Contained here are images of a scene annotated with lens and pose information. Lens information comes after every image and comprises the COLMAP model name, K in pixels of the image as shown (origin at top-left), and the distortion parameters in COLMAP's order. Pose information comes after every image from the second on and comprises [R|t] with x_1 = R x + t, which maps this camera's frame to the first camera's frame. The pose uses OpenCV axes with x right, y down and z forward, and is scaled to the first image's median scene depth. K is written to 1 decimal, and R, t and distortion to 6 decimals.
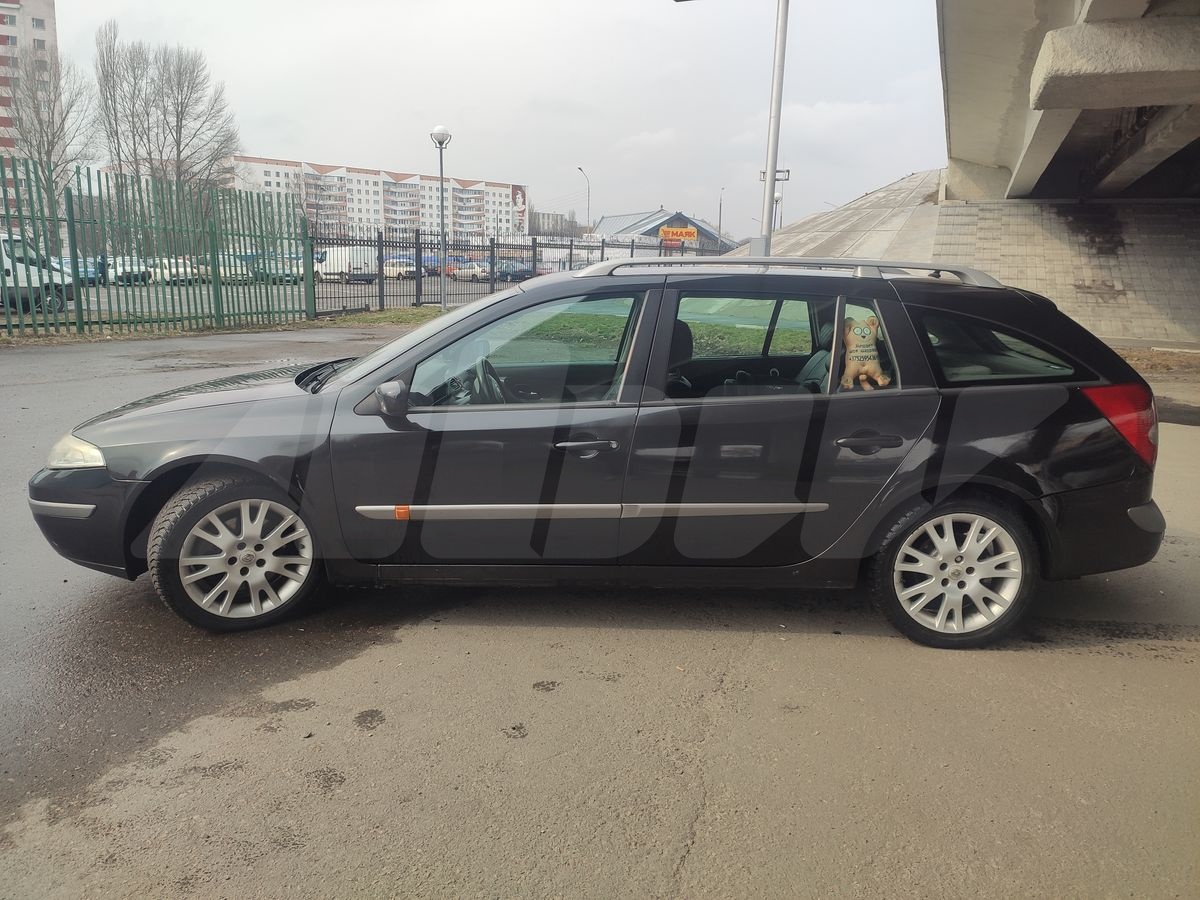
lens RADIAL K [[899.5, 0, 608.5], [0, 899.5, 456.7], [0, 0, 1]] dist [0.072047, -0.097861]
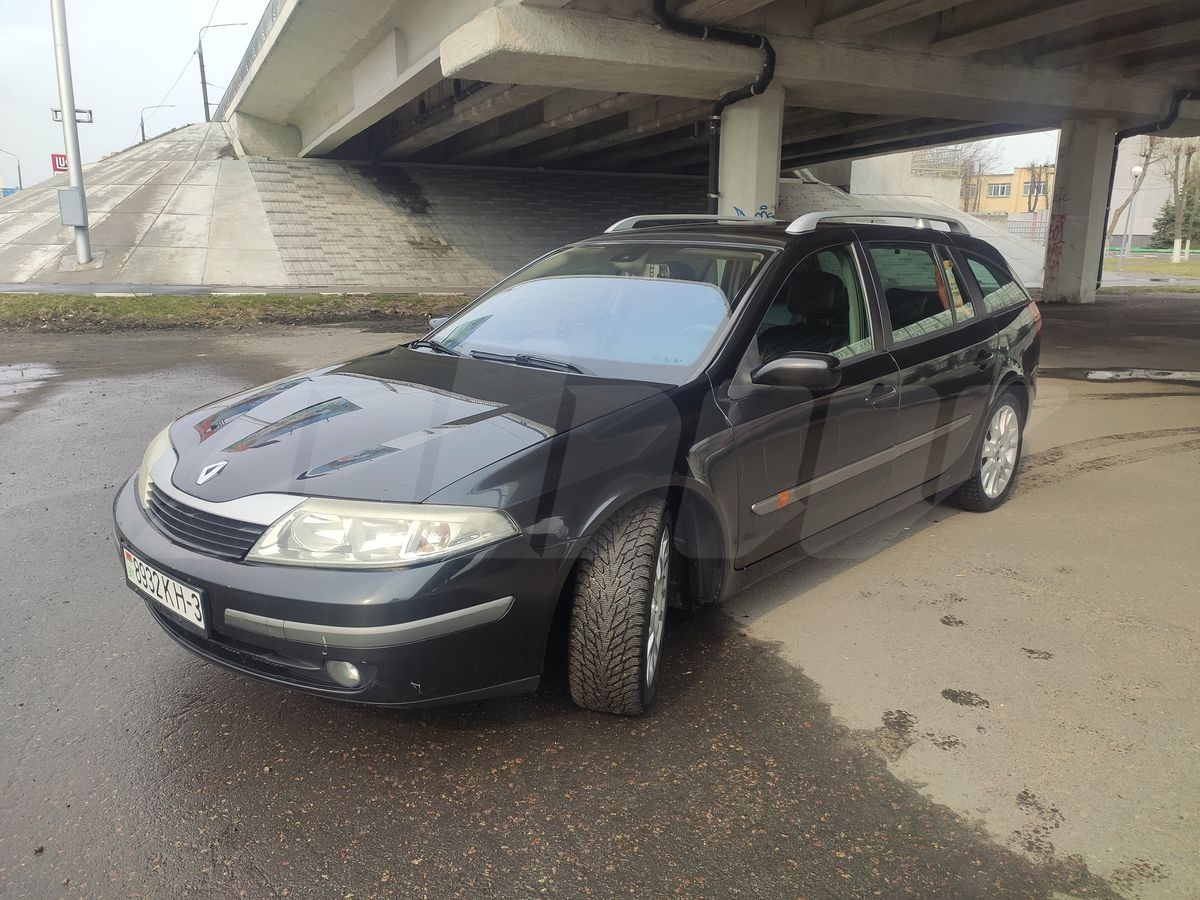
lens RADIAL K [[901.9, 0, 602.2], [0, 901.9, 451.6], [0, 0, 1]] dist [0.062966, -0.084415]
pose [[0.676904, -0.185642, 0.712276, -0.136945], [0.158601, 0.981728, 0.105145, -0.014953], [-0.718781, 0.041795, 0.693979, 0.070745]]
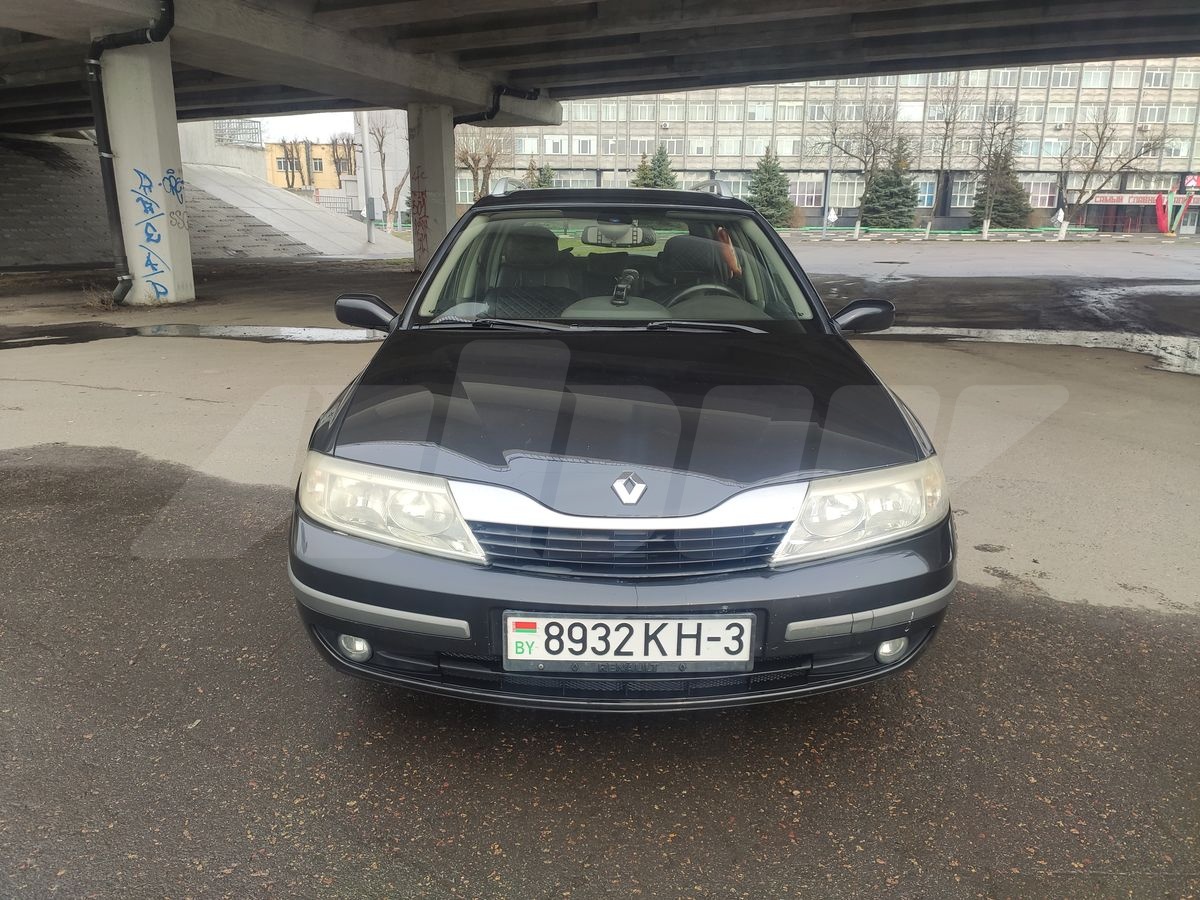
lens RADIAL K [[901.9, 0, 602.2], [0, 901.9, 451.6], [0, 0, 1]] dist [0.062966, -0.084415]
pose [[-0.028729, -0.268644, 0.962811, -0.171817], [0.190478, 0.944088, 0.269104, -0.034423], [-0.981271, 0.191125, 0.024048, 0.175381]]
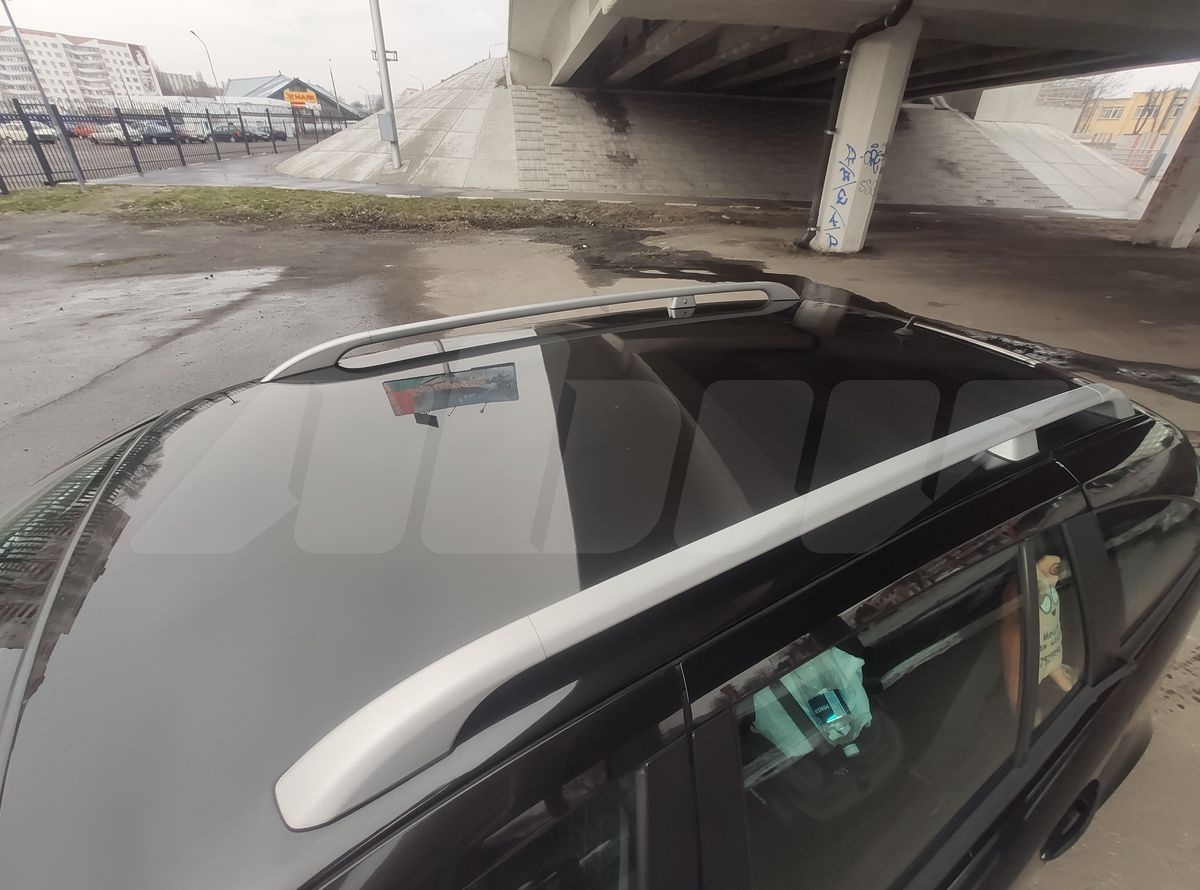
lens RADIAL K [[515.2, 0, 604.3], [0, 515.2, 444.9], [0, 0, 1]] dist [-0.008965, 0.001091]
pose [[0.861055, -0.261437, 0.436161, -0.000847], [0.095139, 0.925396, 0.366865, -0.047184], [-0.499533, -0.274395, 0.821690, 0.132358]]
